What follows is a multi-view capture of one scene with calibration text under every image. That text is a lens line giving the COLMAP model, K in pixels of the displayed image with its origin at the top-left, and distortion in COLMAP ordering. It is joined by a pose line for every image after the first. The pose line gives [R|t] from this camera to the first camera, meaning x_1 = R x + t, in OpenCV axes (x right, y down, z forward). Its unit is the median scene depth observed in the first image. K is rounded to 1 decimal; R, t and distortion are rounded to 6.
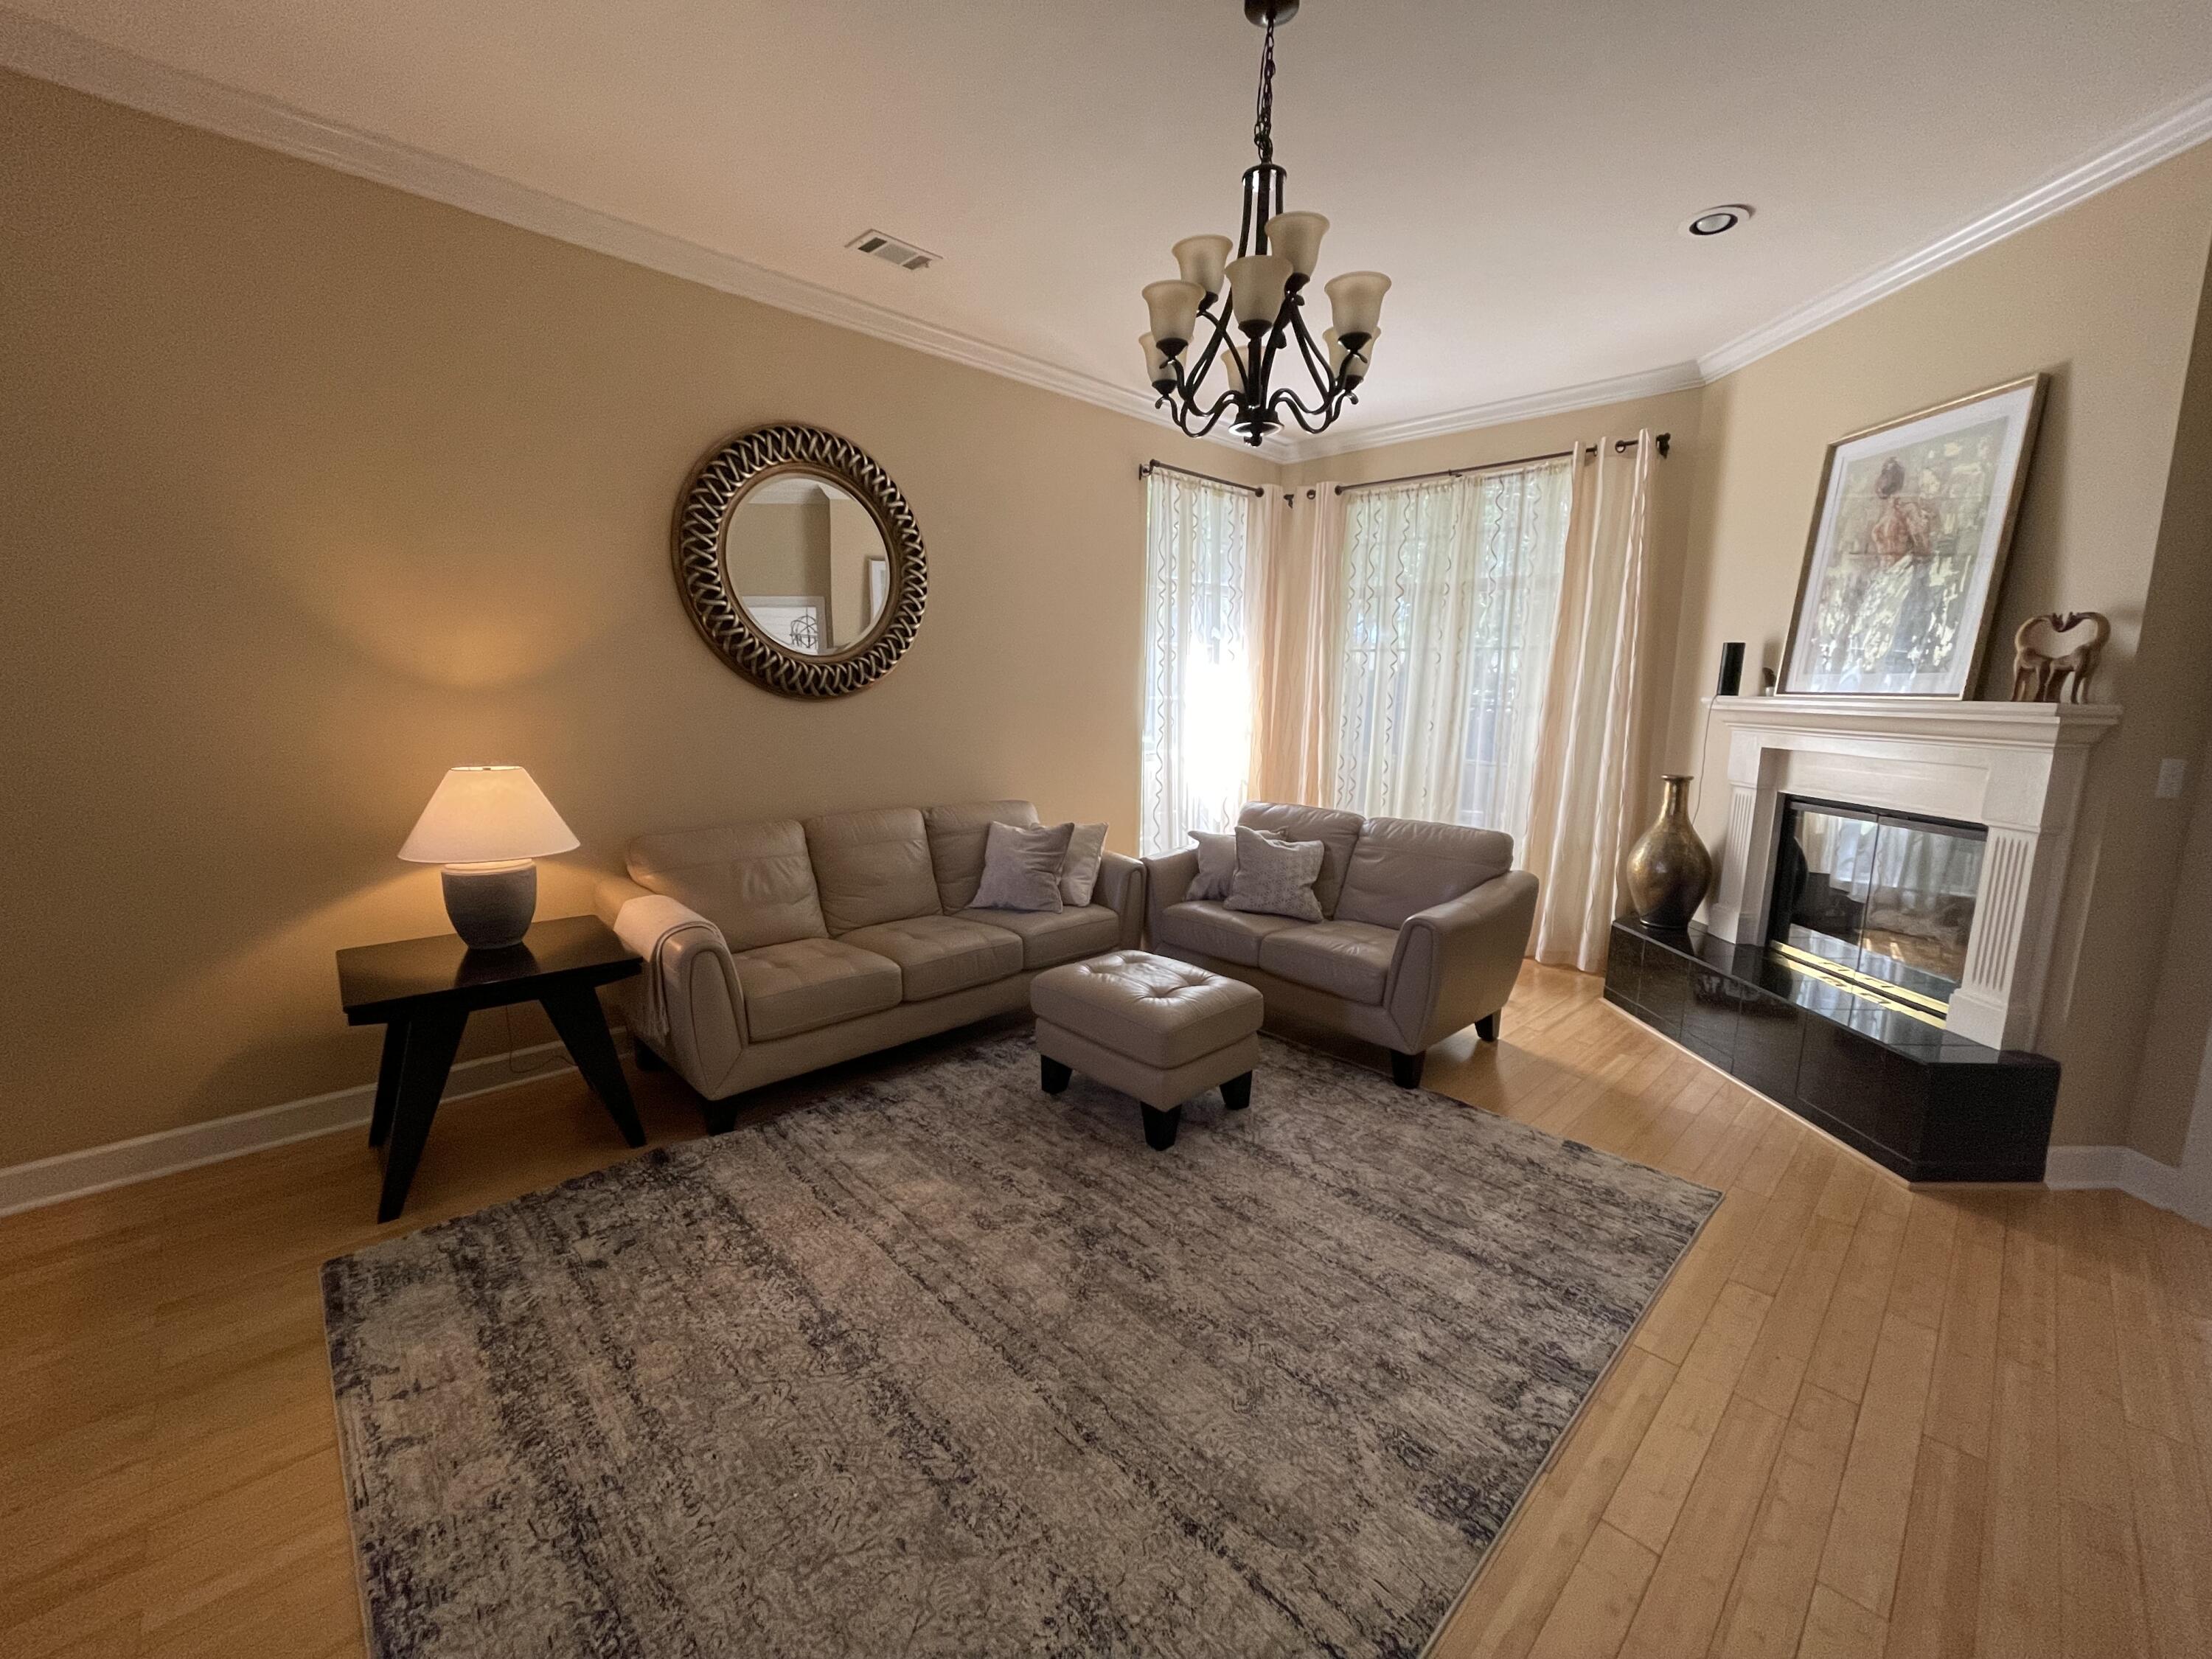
lens RADIAL K [[890.8, 0, 1101.5], [0, 890.8, 821.1], [0, 0, 1]] dist [0.000350, 0.000459]
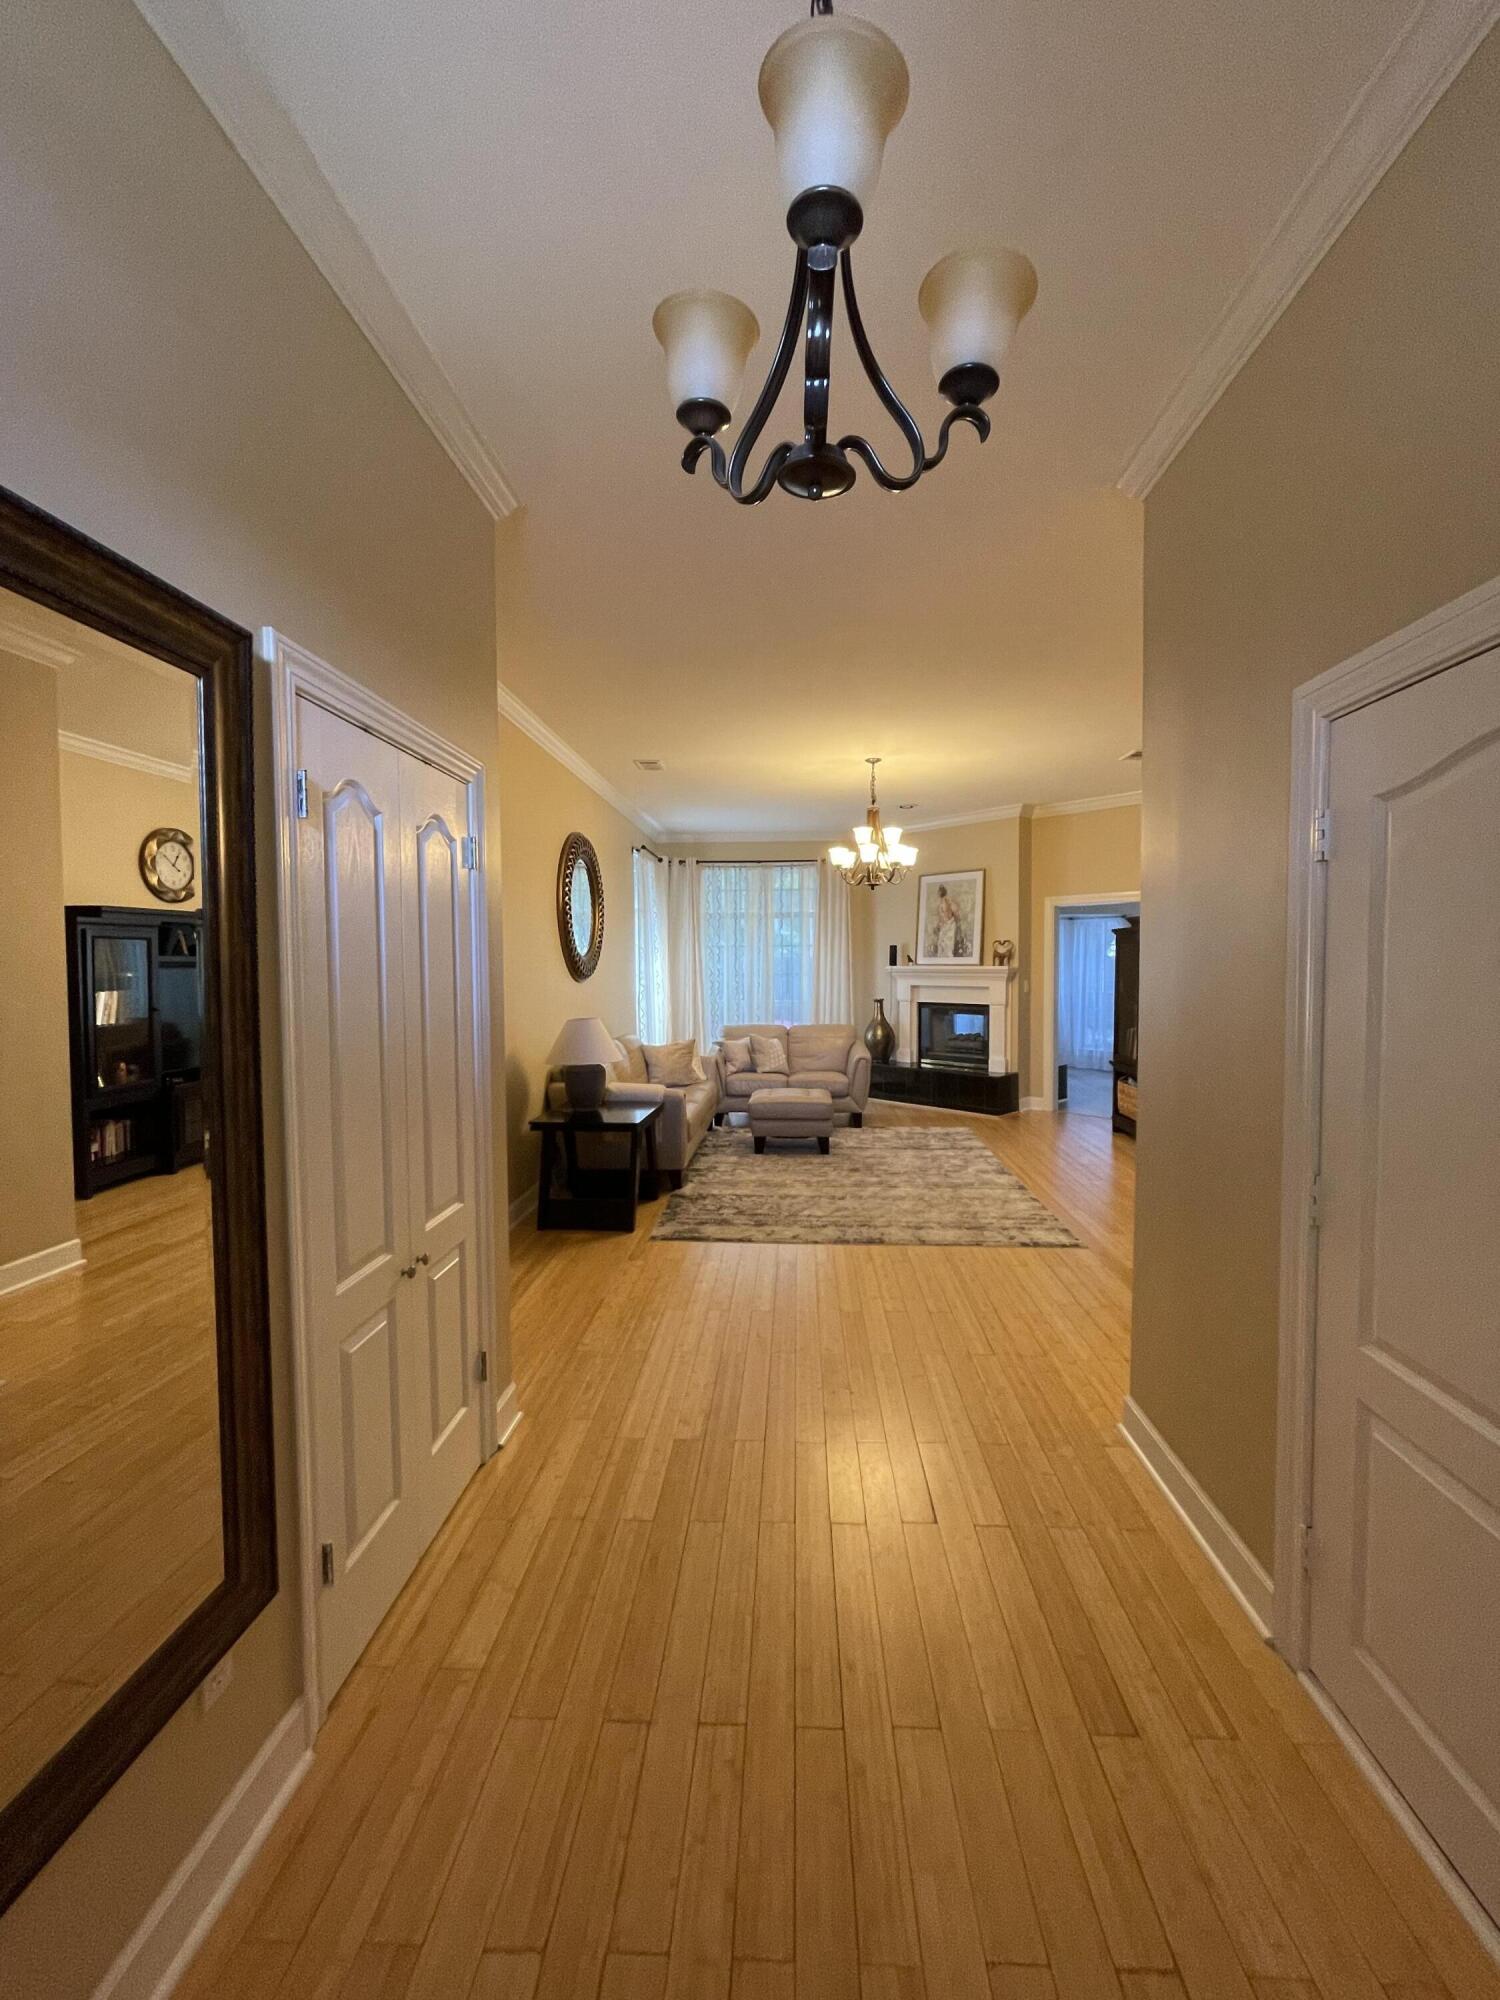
lens RADIAL K [[800.6, 0, 760.5], [0, 800.6, 996.0], [0, 0, 1]] dist [0.067196, 0.000081]
pose [[0.728222, -0.050123, 0.683506, -1.473639], [0.122346, 0.990809, -0.057691, 0.038058], [-0.674332, 0.125636, 0.727662, -0.513029]]
